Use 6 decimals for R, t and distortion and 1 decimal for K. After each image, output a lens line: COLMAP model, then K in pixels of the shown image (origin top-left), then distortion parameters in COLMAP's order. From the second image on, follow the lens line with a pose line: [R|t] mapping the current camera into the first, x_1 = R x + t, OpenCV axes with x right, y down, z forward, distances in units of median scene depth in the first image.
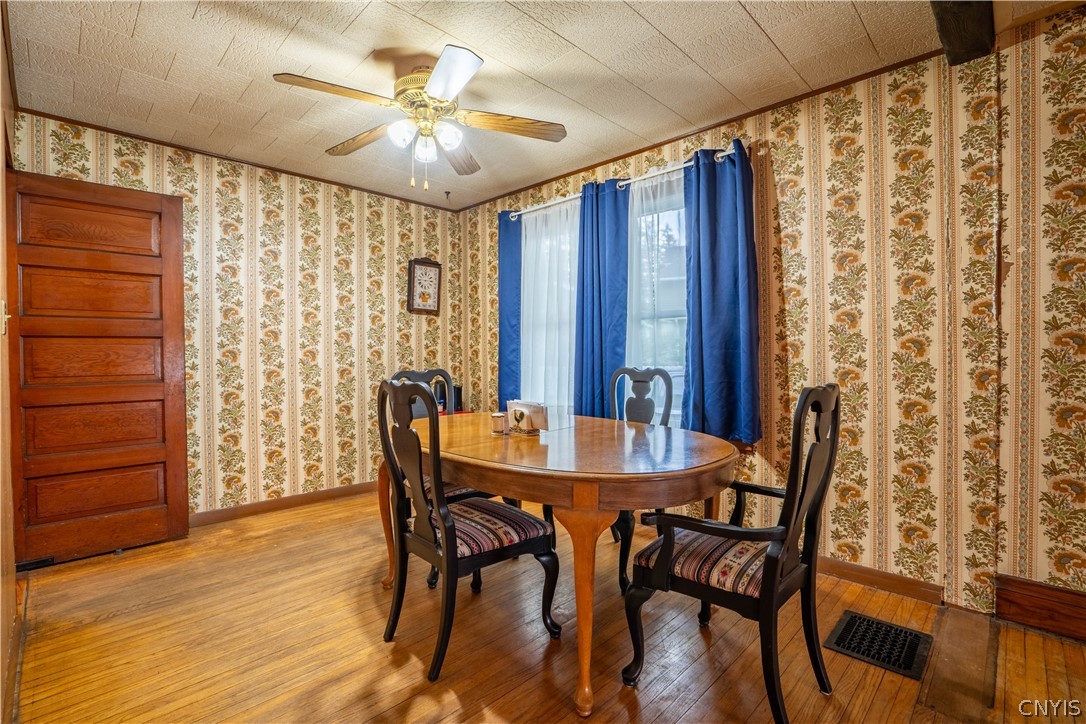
lens RADIAL K [[505.1, 0, 546.4], [0, 505.1, 355.3], [0, 0, 1]] dist [-0.052966, 0.019003]
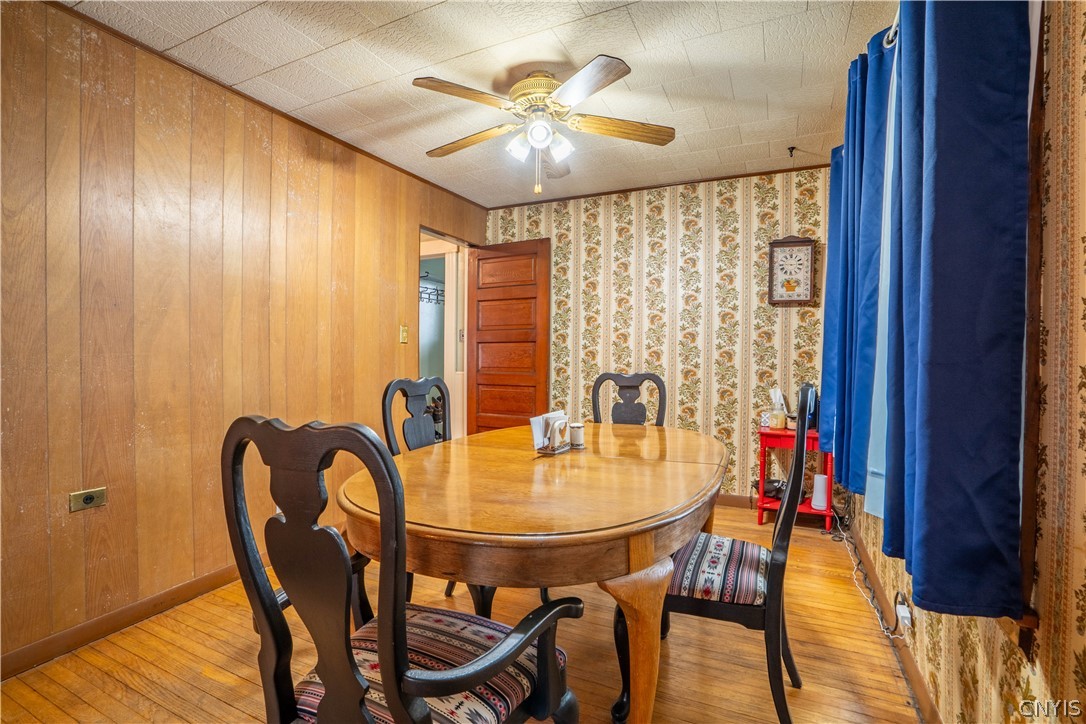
lens RADIAL K [[505.1, 0, 573.9], [0, 505.1, 358.1], [0, 0, 1]] dist [-0.052966, 0.019003]
pose [[0.331691, 0.013929, -0.943285, 0.415652], [-0.011267, 0.999878, 0.010803, -0.003988], [0.943321, 0.007045, 0.331807, 0.426721]]
